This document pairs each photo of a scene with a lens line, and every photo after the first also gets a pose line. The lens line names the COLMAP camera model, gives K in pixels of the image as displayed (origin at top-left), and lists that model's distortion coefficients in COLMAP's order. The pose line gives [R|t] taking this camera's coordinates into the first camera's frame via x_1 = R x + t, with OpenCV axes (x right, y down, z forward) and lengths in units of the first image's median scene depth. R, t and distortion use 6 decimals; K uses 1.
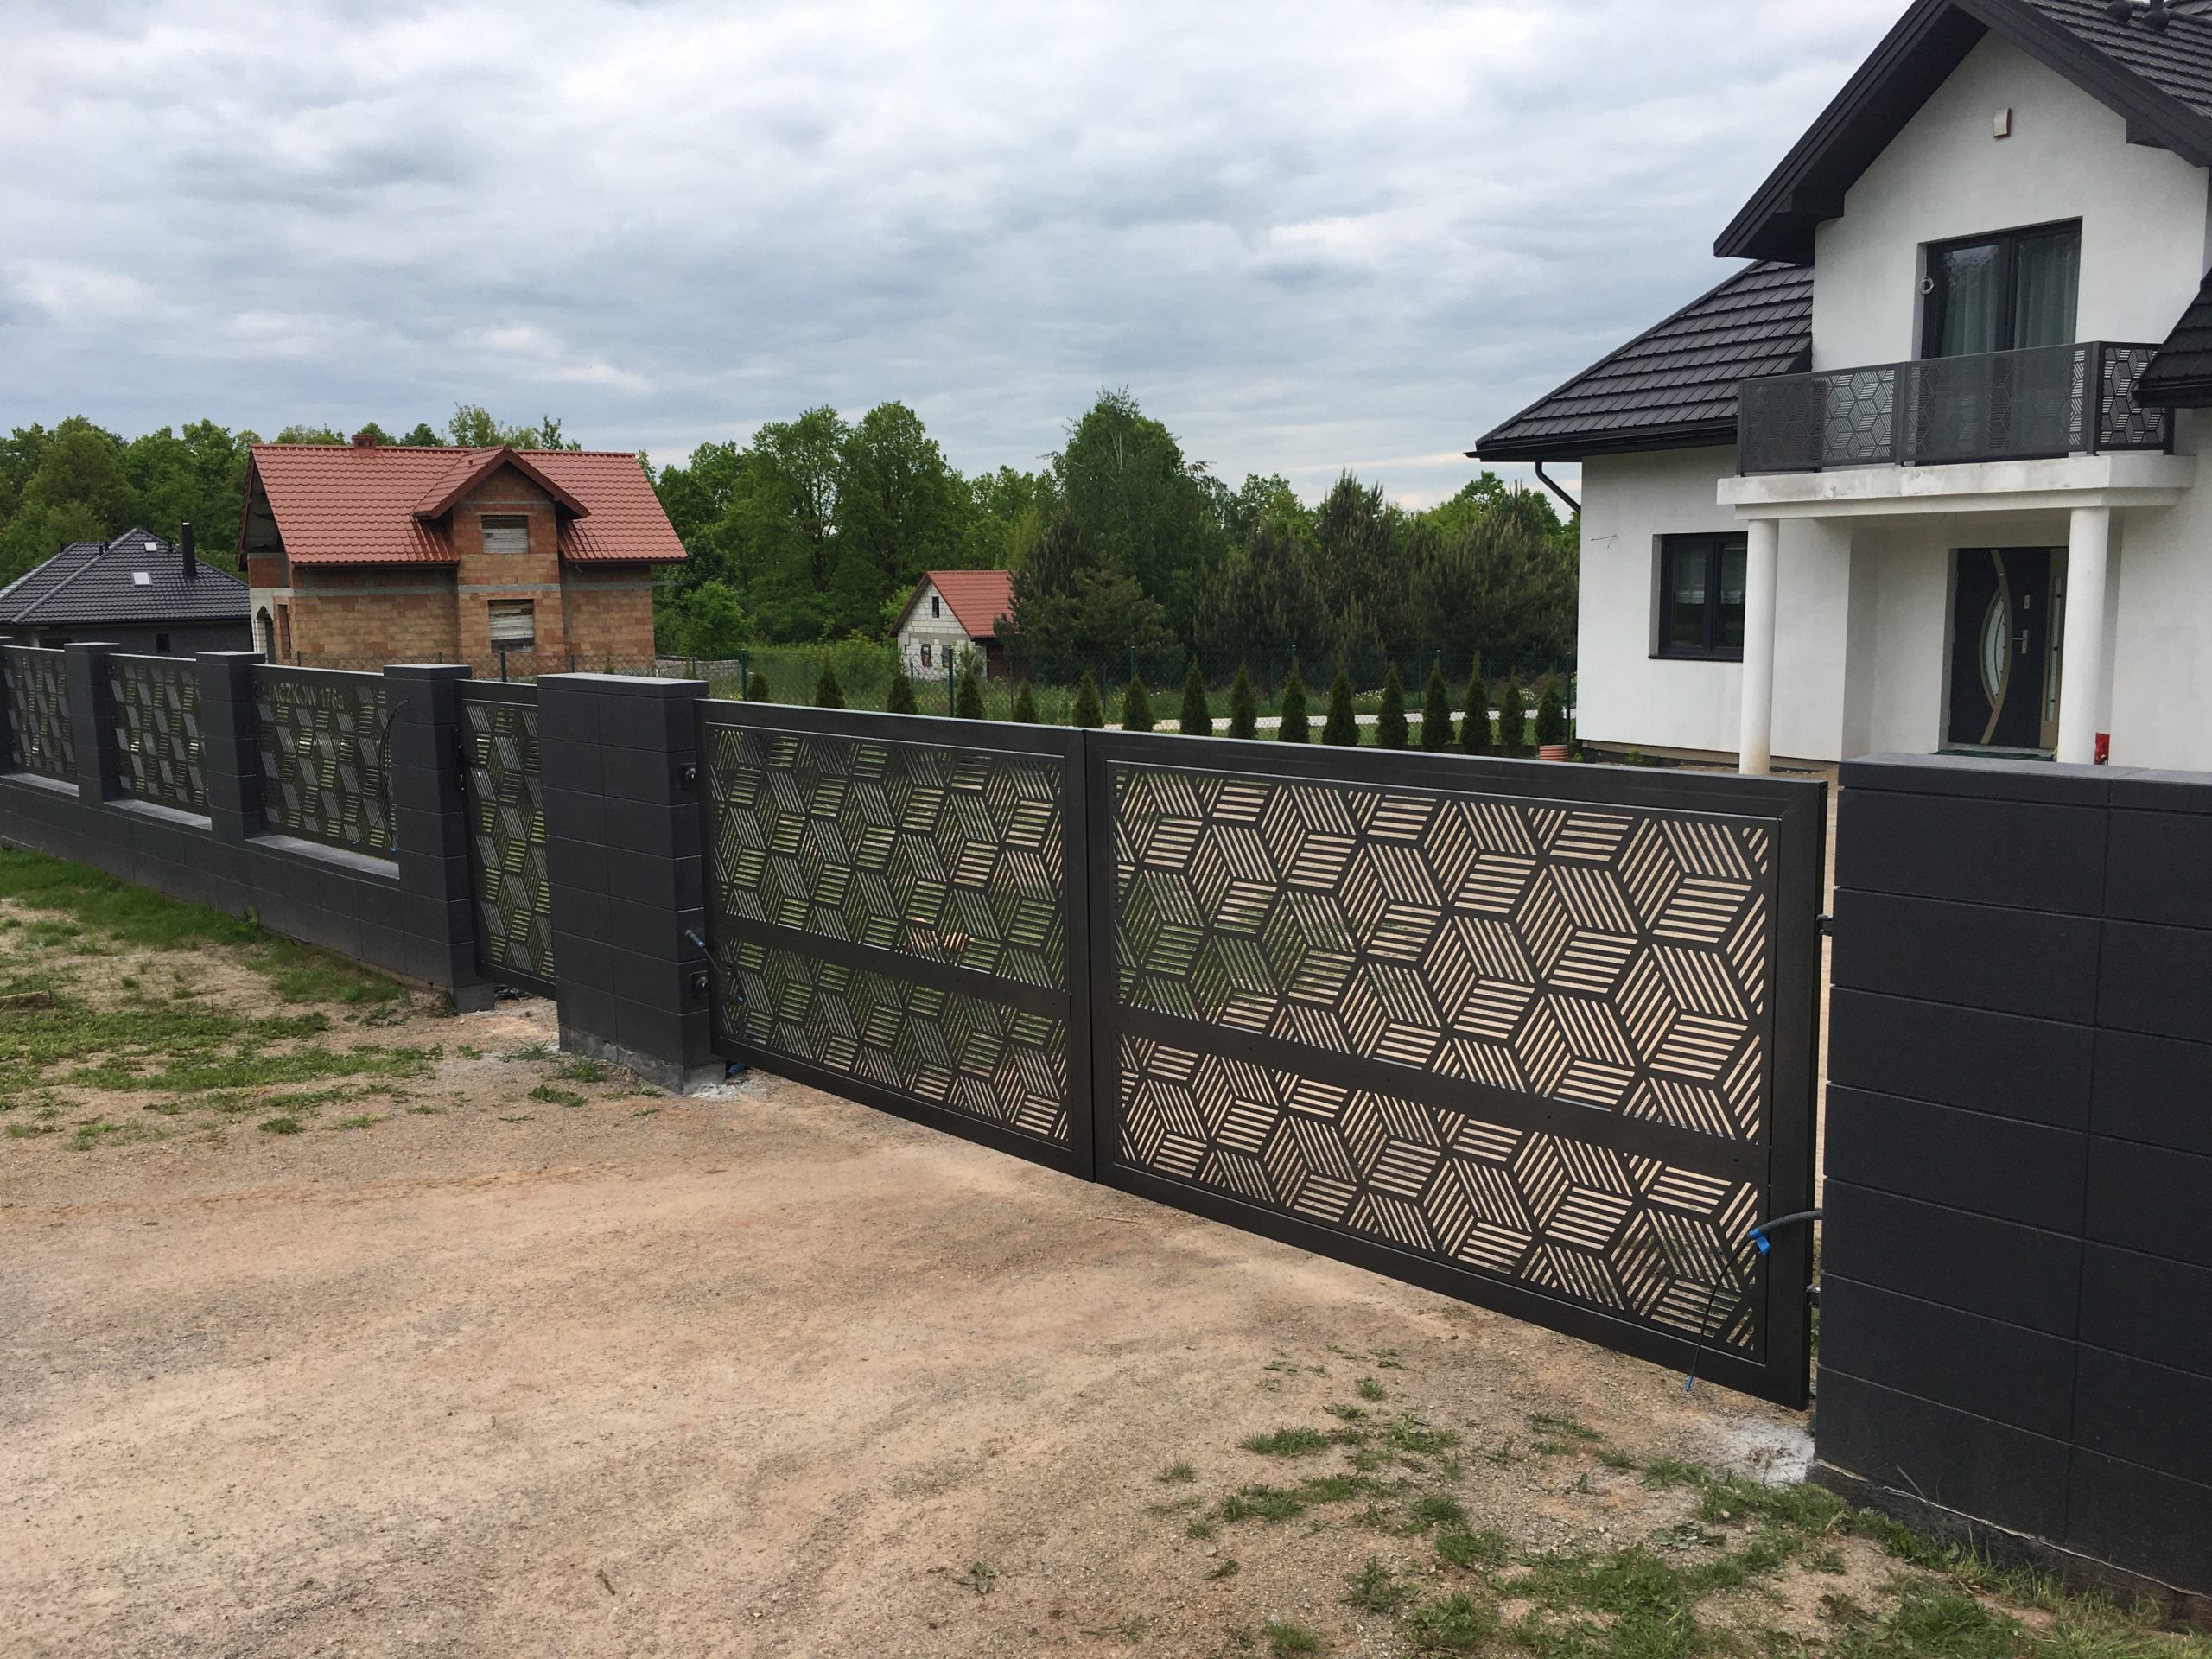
lens RADIAL K [[1872.5, 0, 1104.6], [0, 1872.5, 846.9], [0, 0, 1]] dist [0.079832, -0.100047]
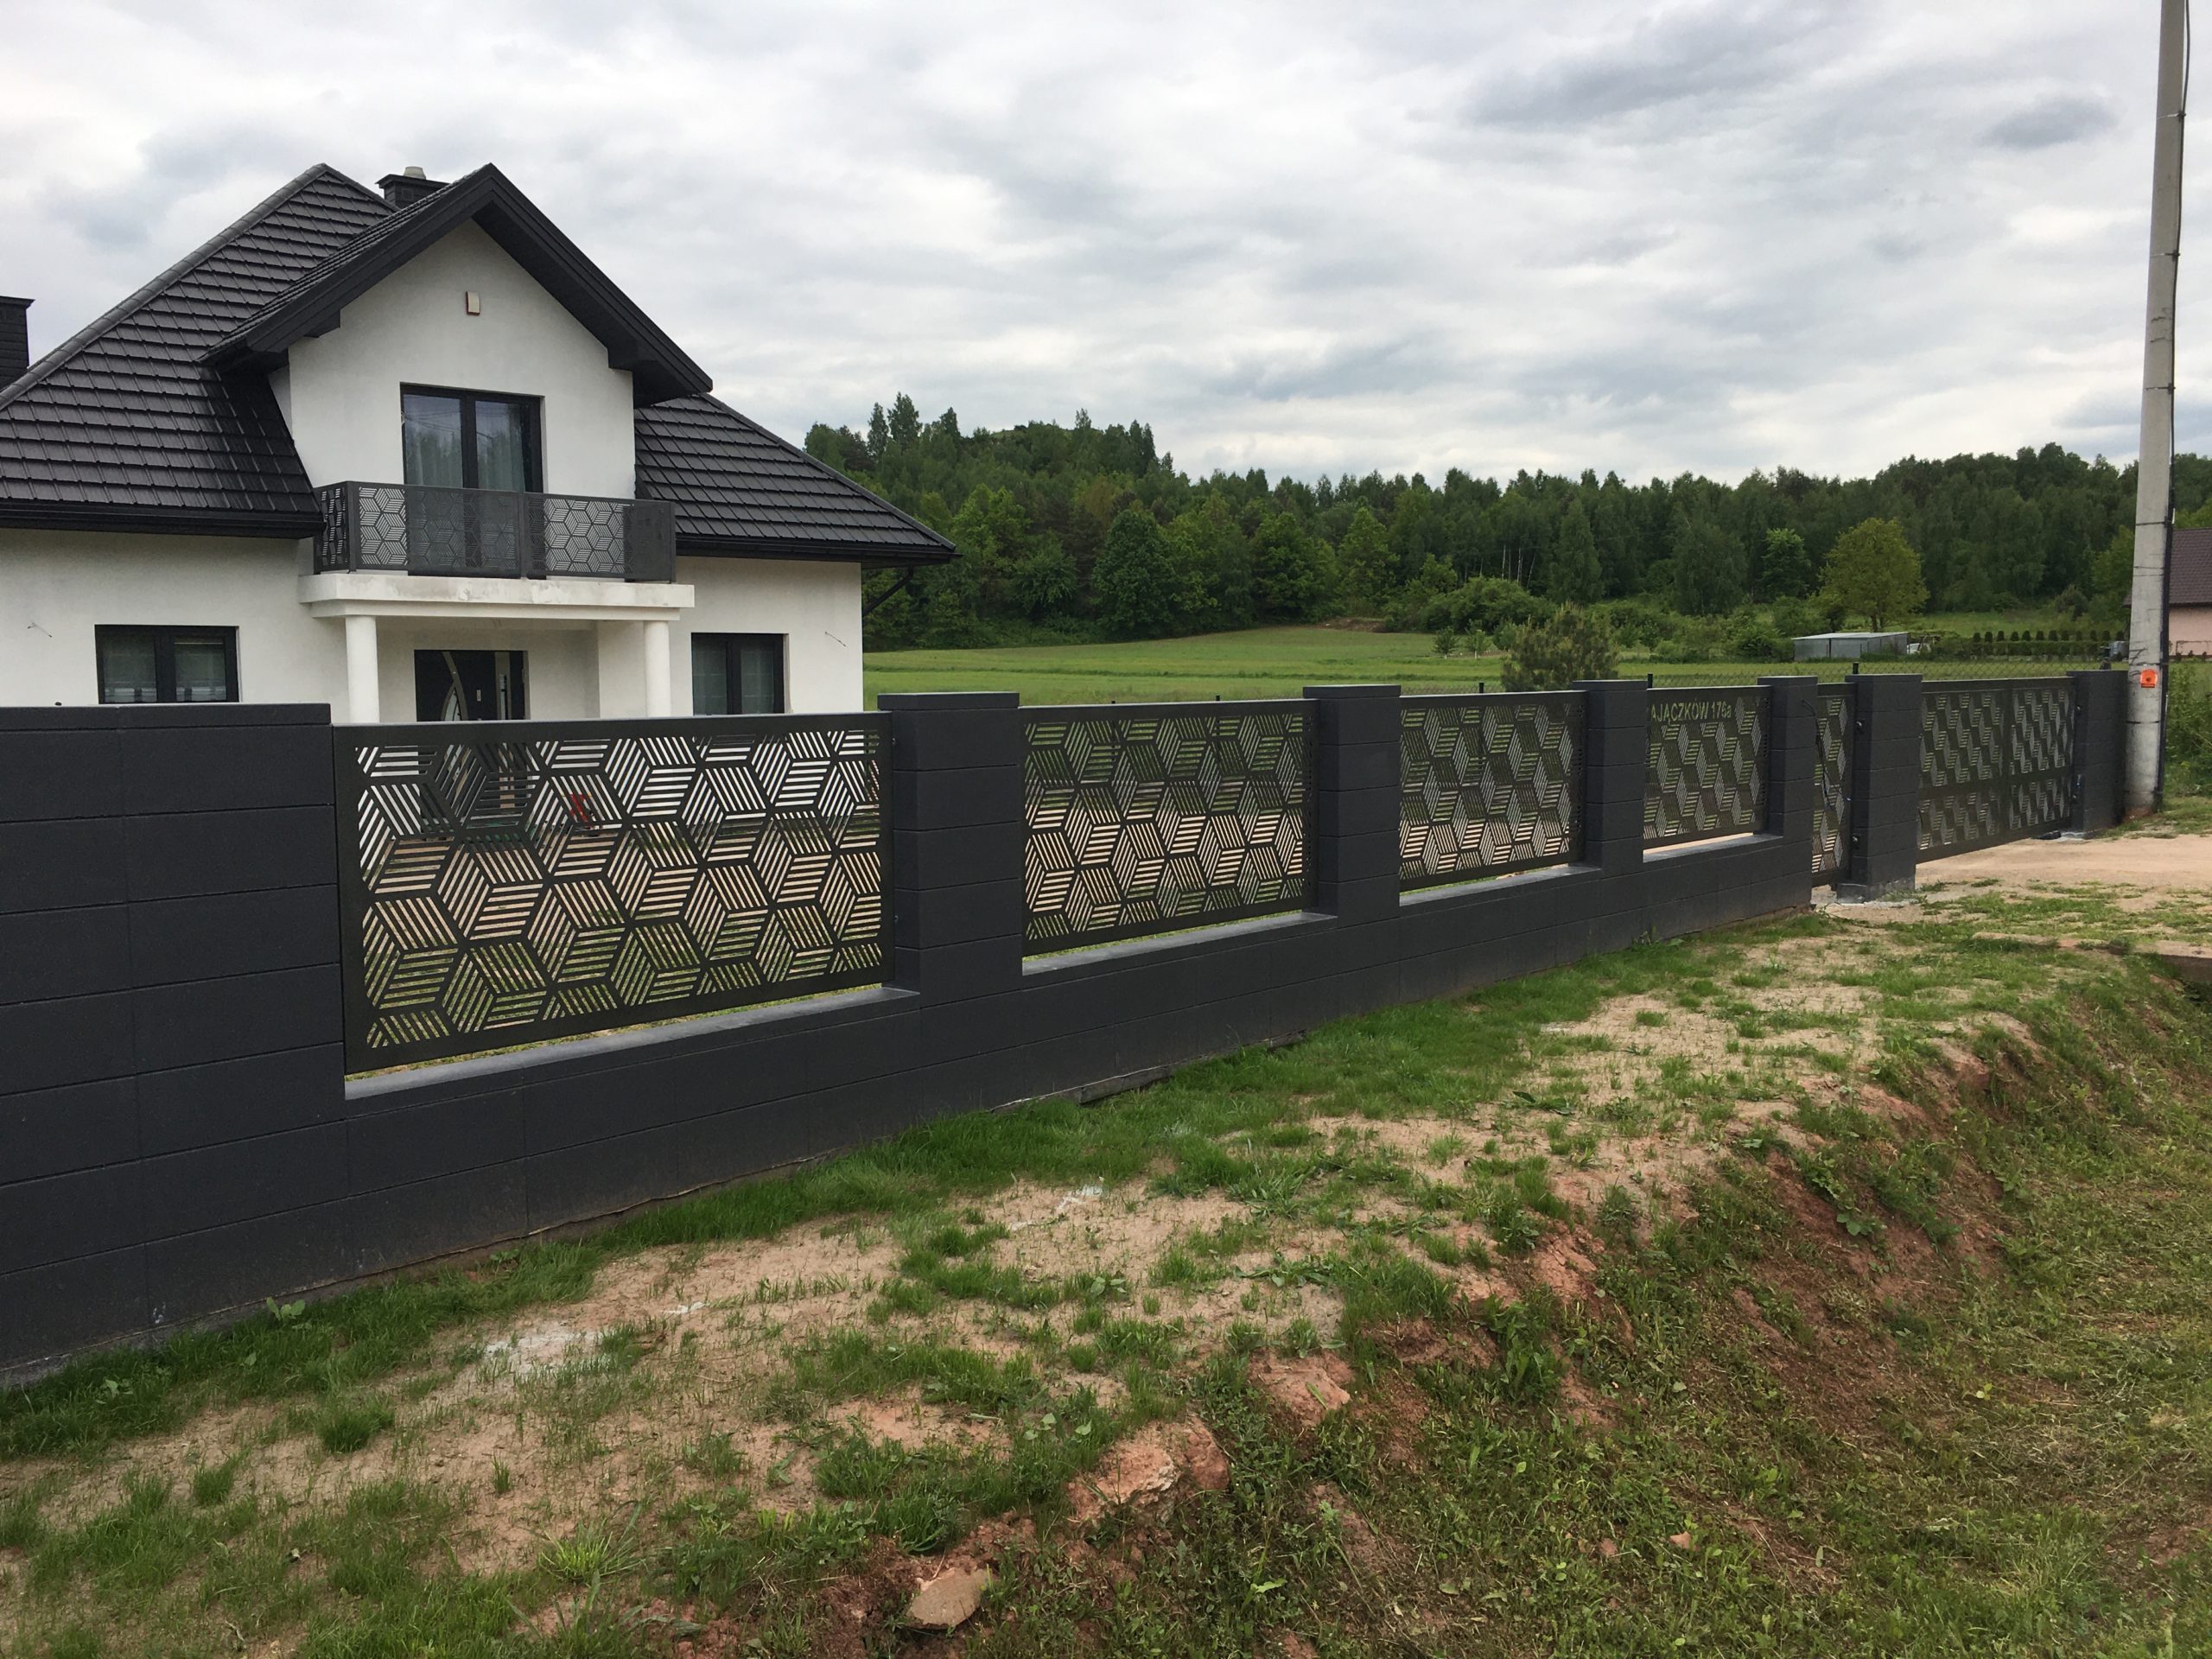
lens RADIAL K [[1872.5, 0, 1093.0], [0, 1872.5, 847.1], [0, 0, 1]] dist [0.079832, -0.100047]
pose [[-0.101189, -0.075701, 0.991983, -2.378459], [0.154543, 0.983801, 0.090841, -0.264913], [-0.982791, 0.162496, -0.087850, 2.345885]]
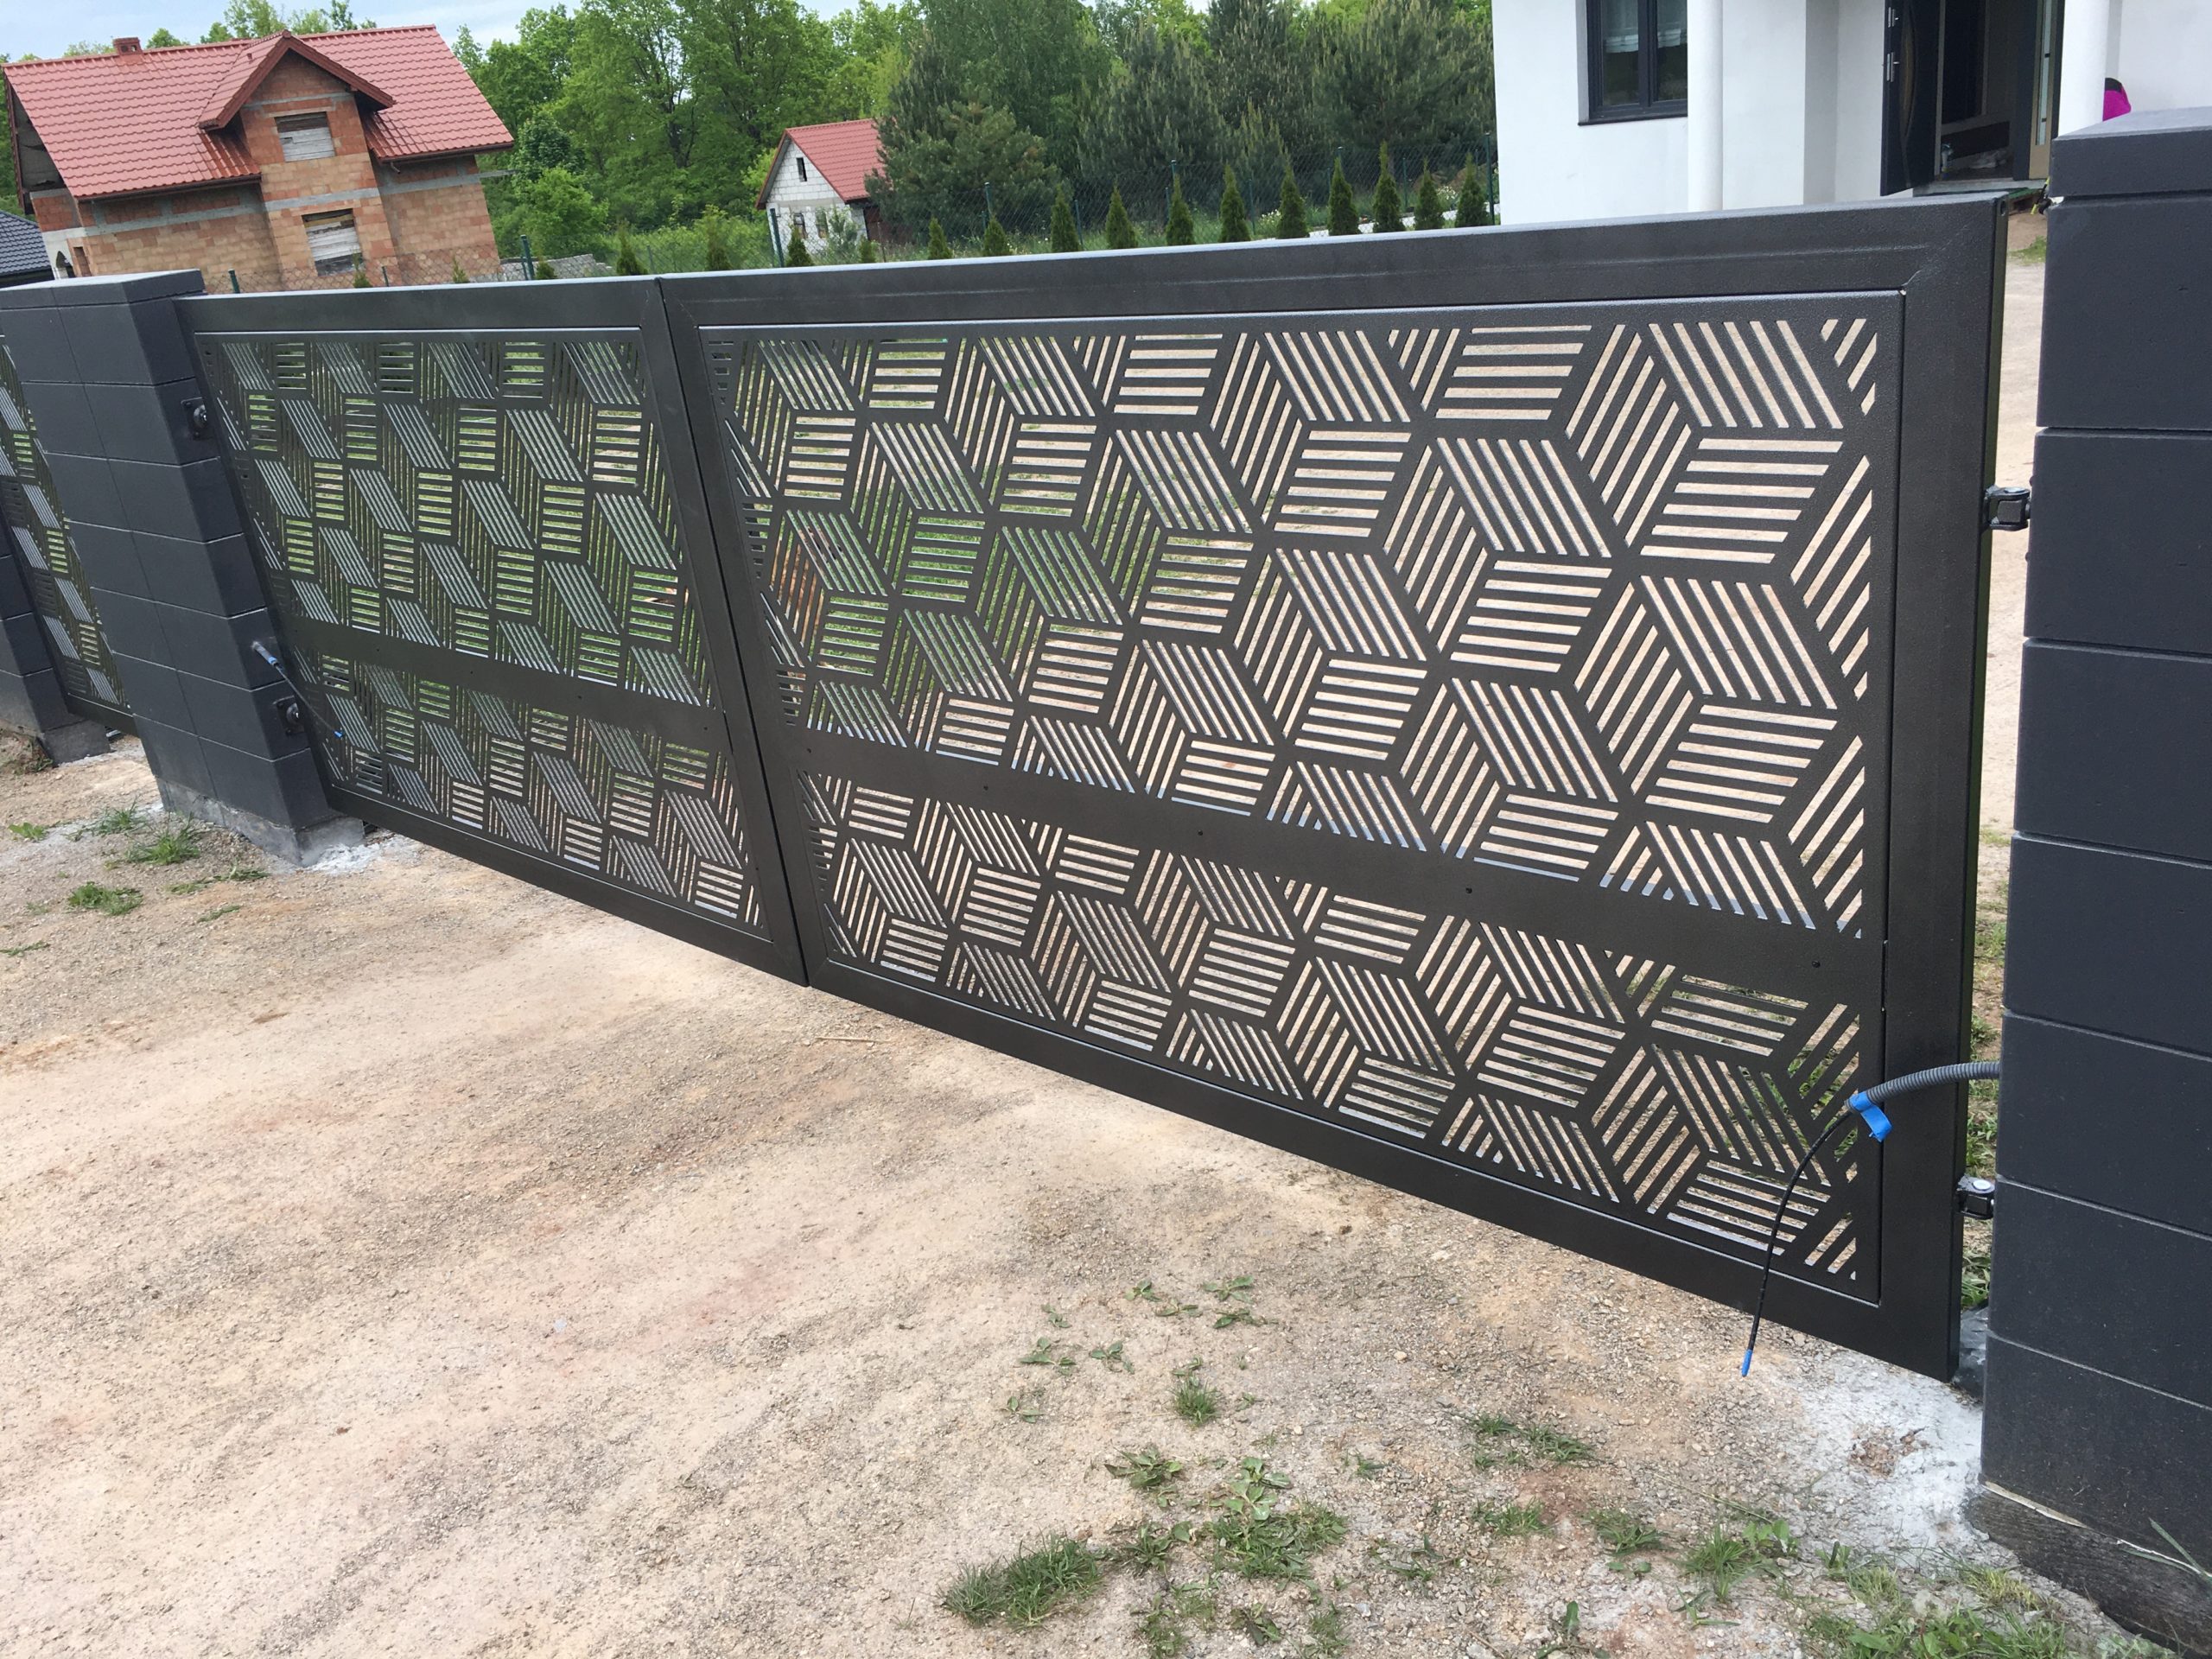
lens RADIAL K [[1872.5, 0, 1102.5], [0, 1872.5, 839.8], [0, 0, 1]] dist [0.079832, -0.100047]
pose [[0.992786, -0.119415, 0.010765, 0.088018], [0.114024, 0.968089, 0.223165, -0.007007], [-0.037071, -0.220327, 0.974721, 0.329259]]
